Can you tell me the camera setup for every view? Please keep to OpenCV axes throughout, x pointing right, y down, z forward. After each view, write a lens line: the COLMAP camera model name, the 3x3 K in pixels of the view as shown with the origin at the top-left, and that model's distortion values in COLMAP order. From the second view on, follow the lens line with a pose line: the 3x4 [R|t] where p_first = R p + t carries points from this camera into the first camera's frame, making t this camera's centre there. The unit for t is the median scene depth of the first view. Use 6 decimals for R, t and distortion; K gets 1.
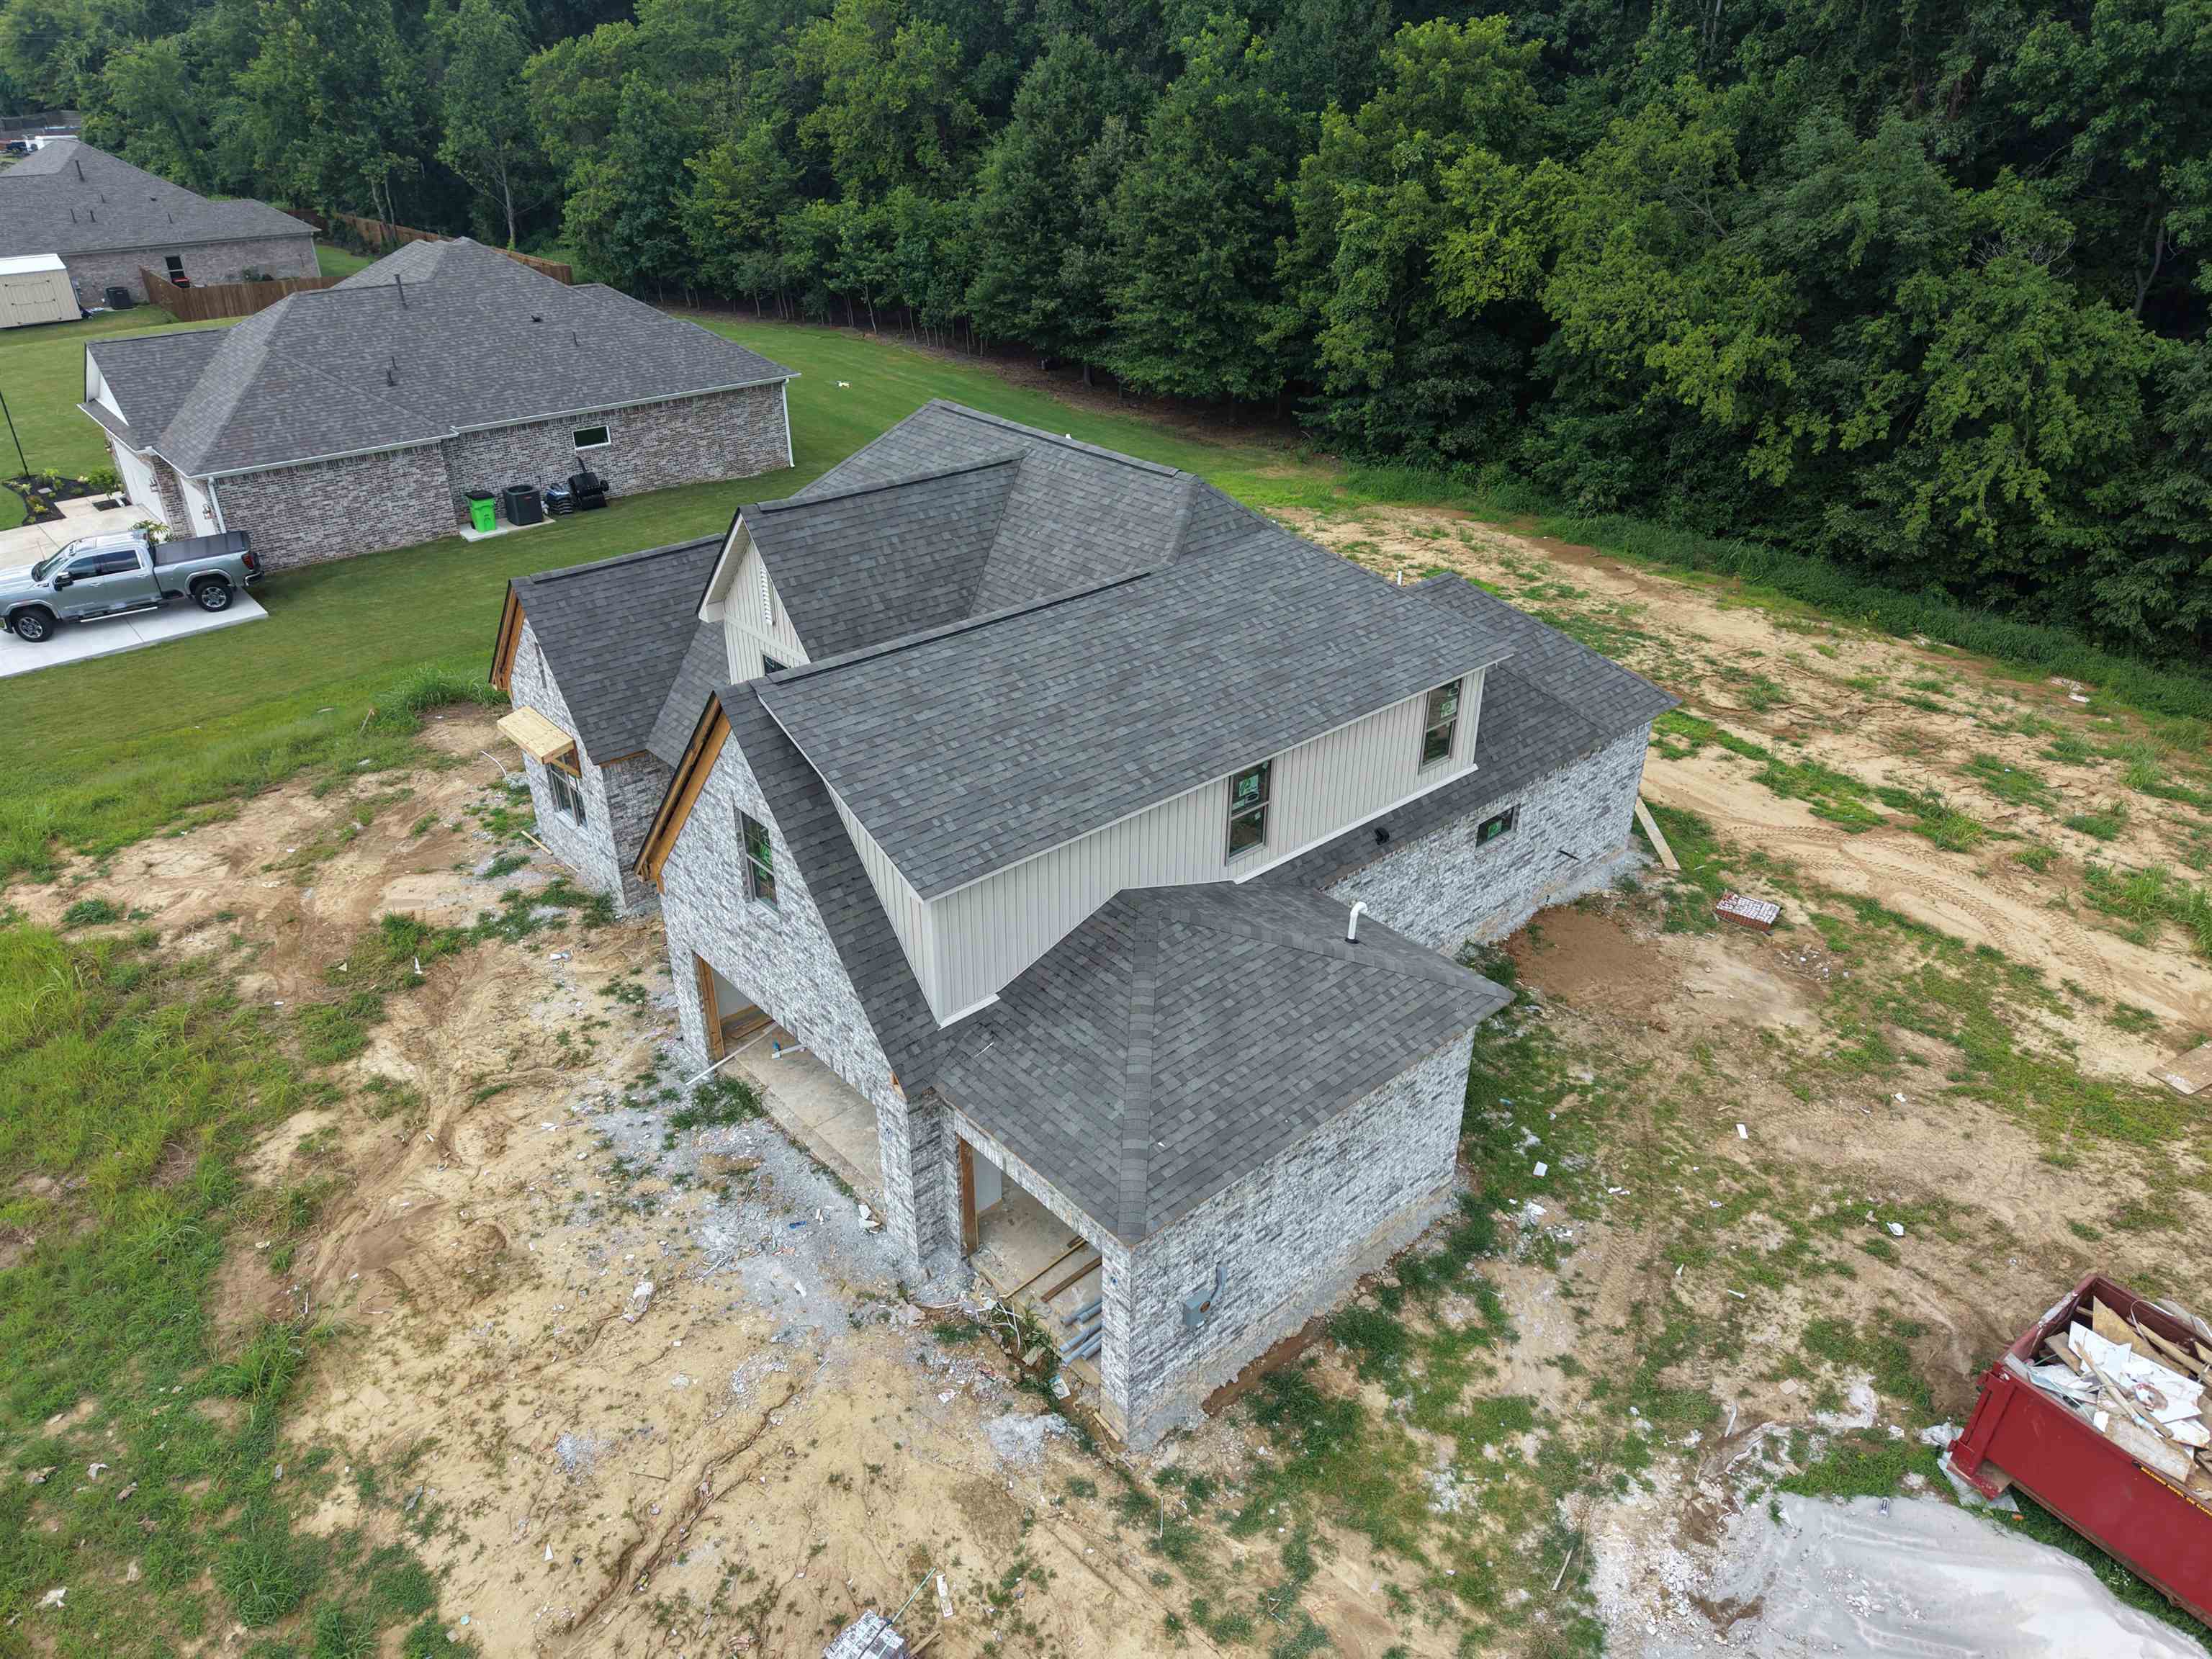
lens RADIAL K [[1484.6, 0, 1111.2], [0, 1484.6, 841.7], [0, 0, 1]] dist [0.025021, -0.019300]
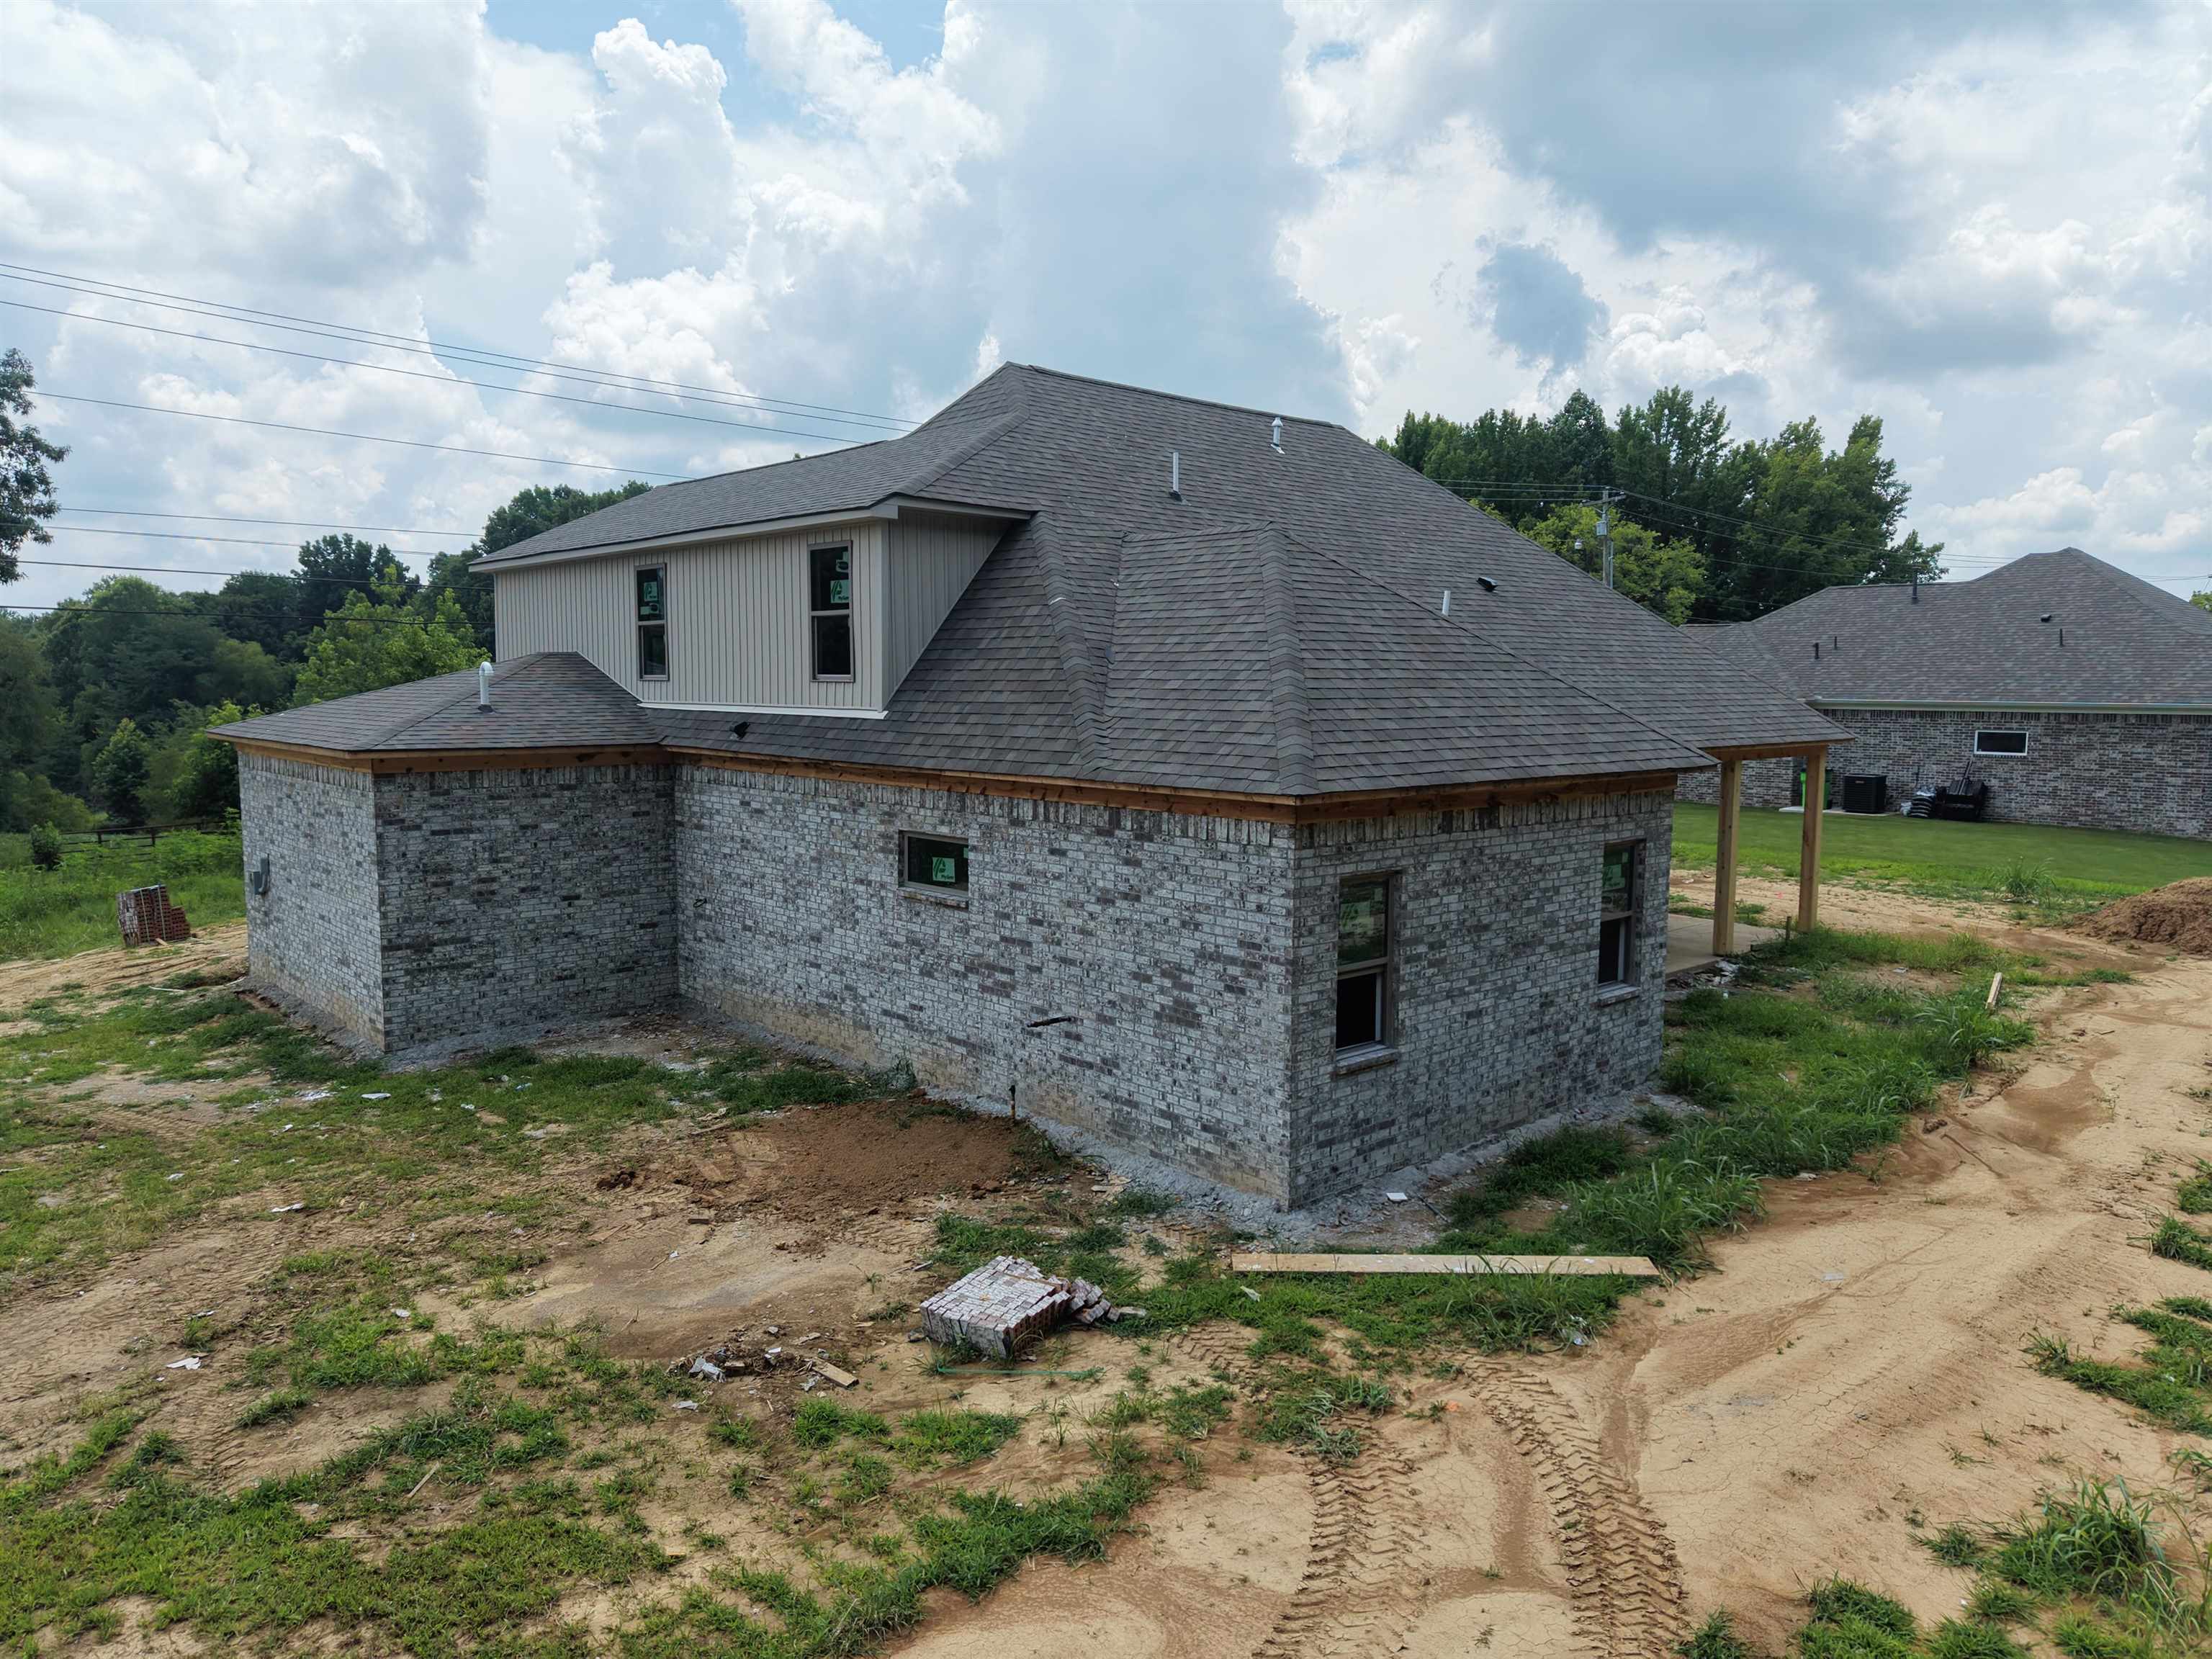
lens RADIAL K [[1484.6, 0, 1081.4], [0, 1484.6, 836.0], [0, 0, 1]] dist [0.025021, -0.019300]
pose [[-0.010324, 0.097388, -0.995193, 0.686562], [-0.496231, 0.863549, 0.089653, -0.081862], [0.868129, 0.494771, 0.039411, 0.843213]]
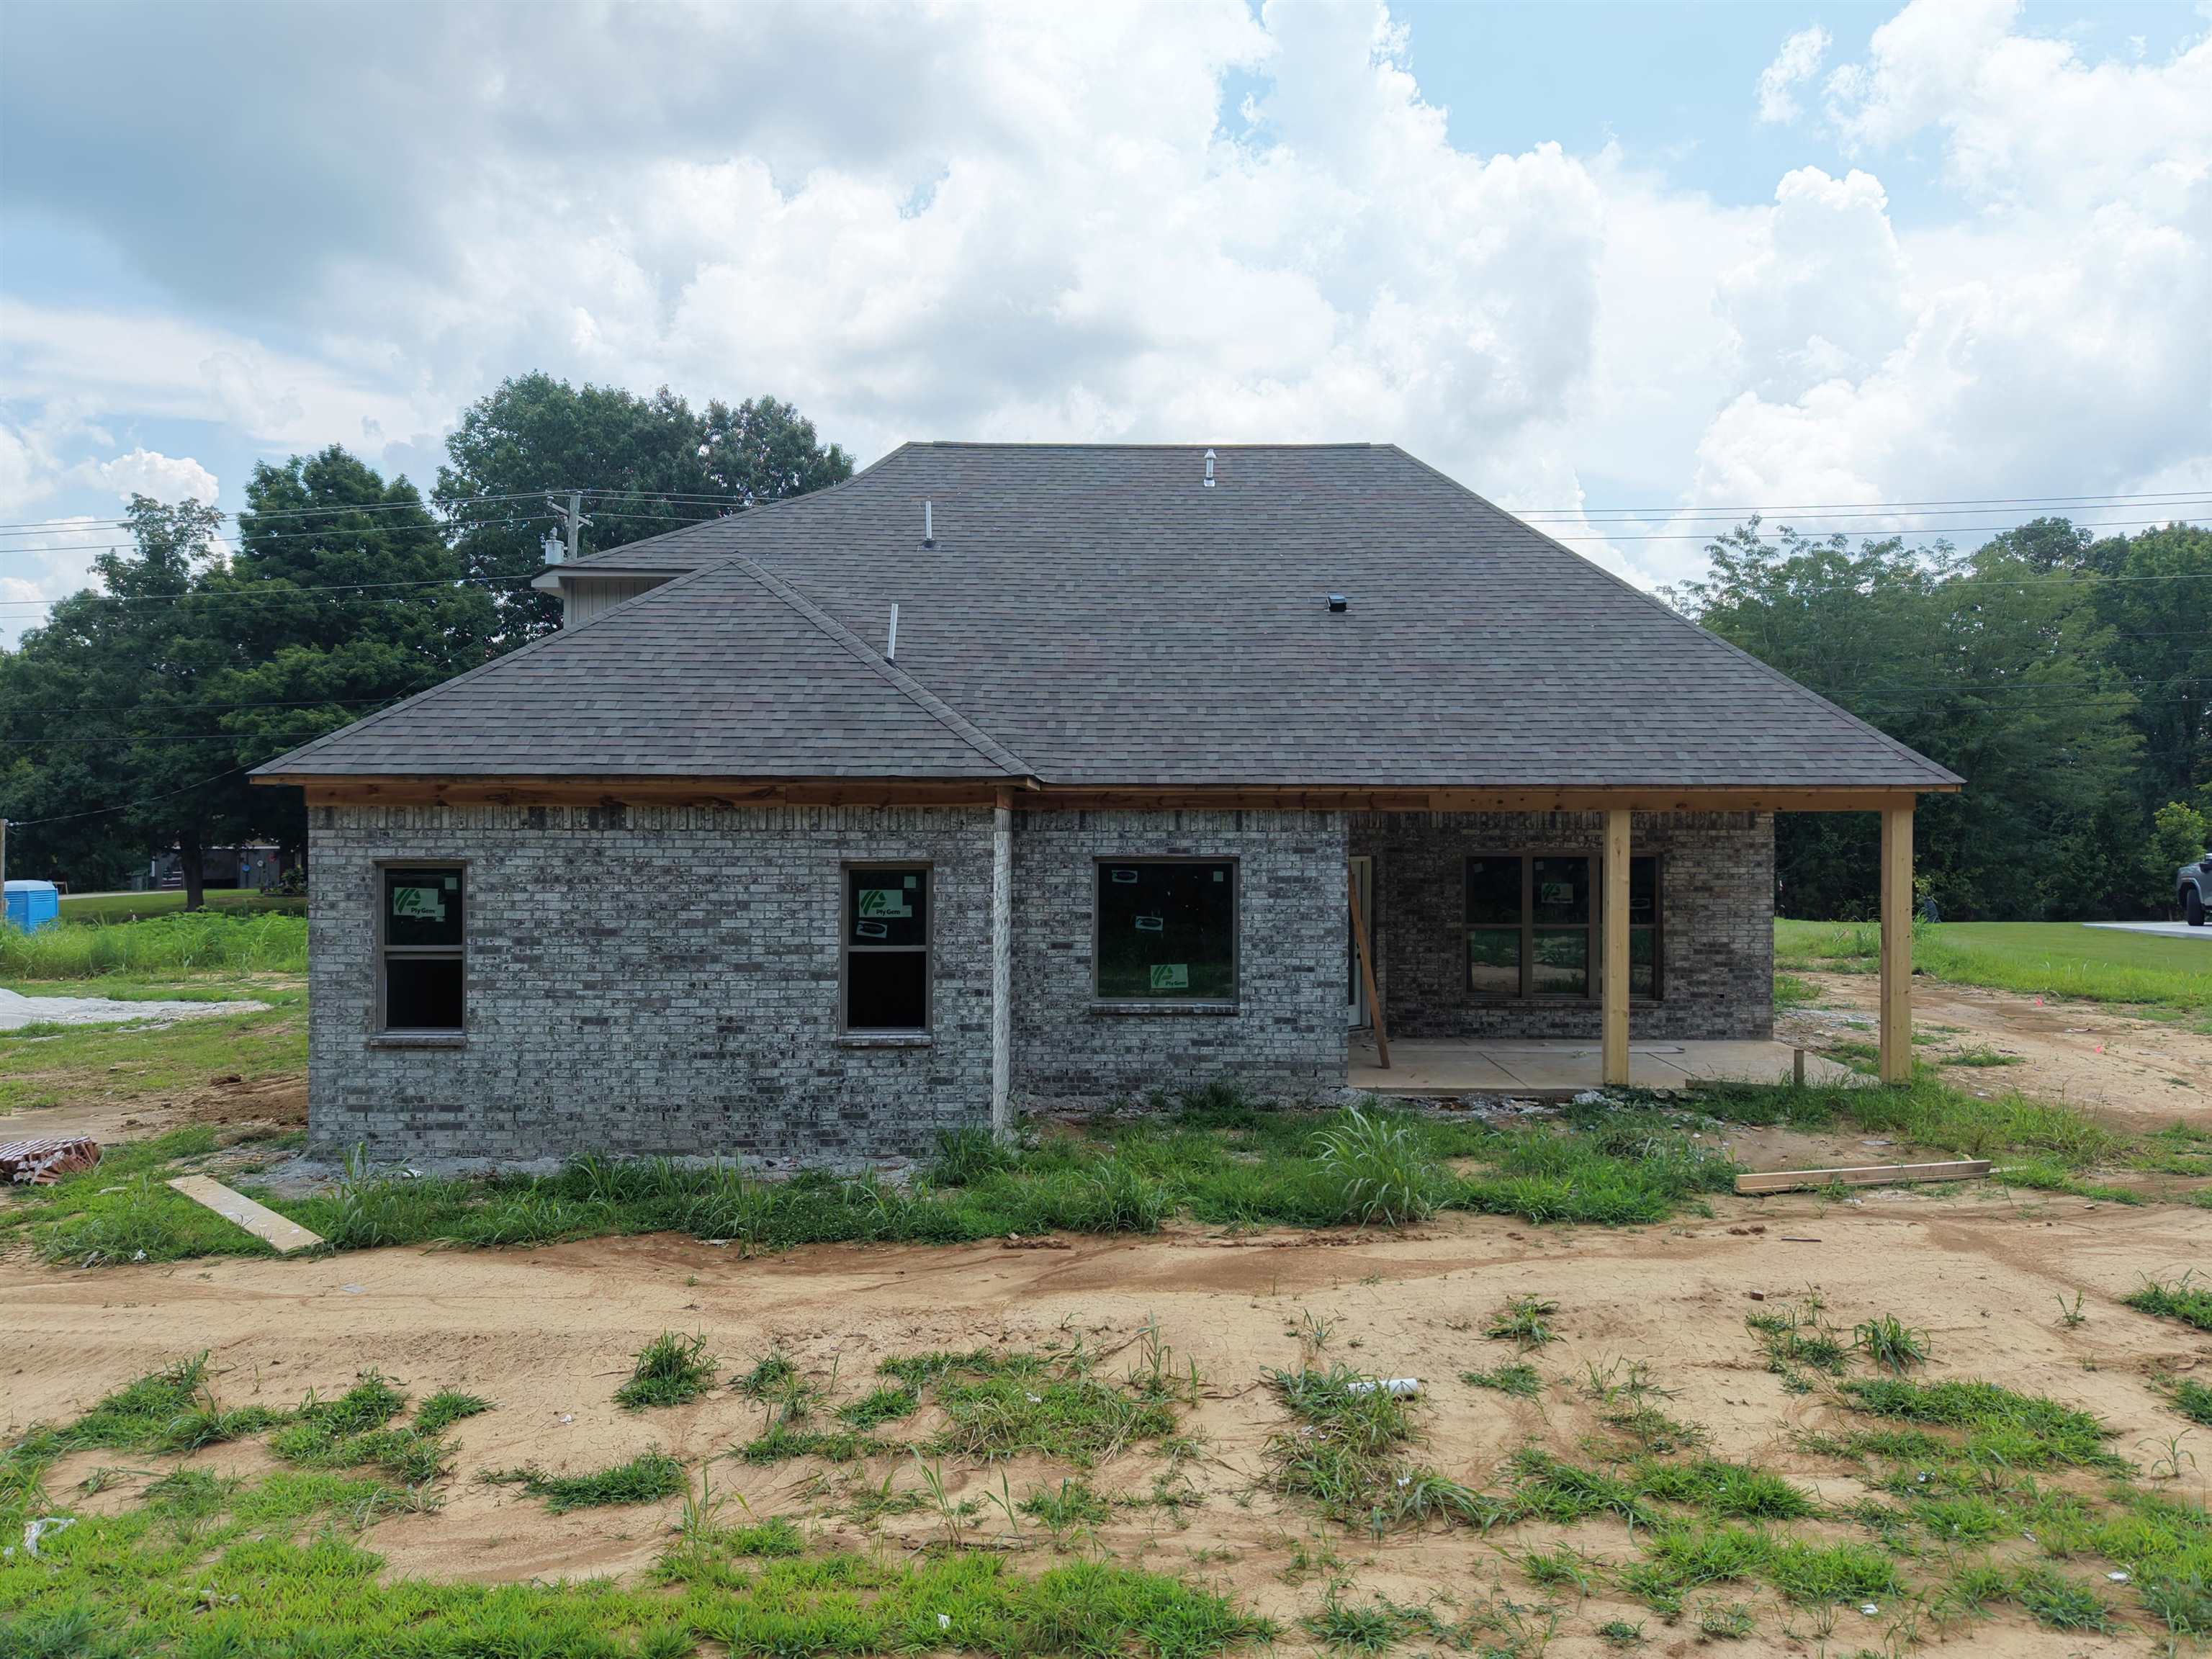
lens RADIAL K [[1484.6, 0, 1098.0], [0, 1484.6, 813.8], [0, 0, 1]] dist [0.025021, -0.019300]
pose [[-0.677616, -0.007878, -0.735374, 0.480554], [-0.365942, 0.870969, 0.327870, -0.289919], [0.637905, 0.491274, -0.593066, 1.283453]]
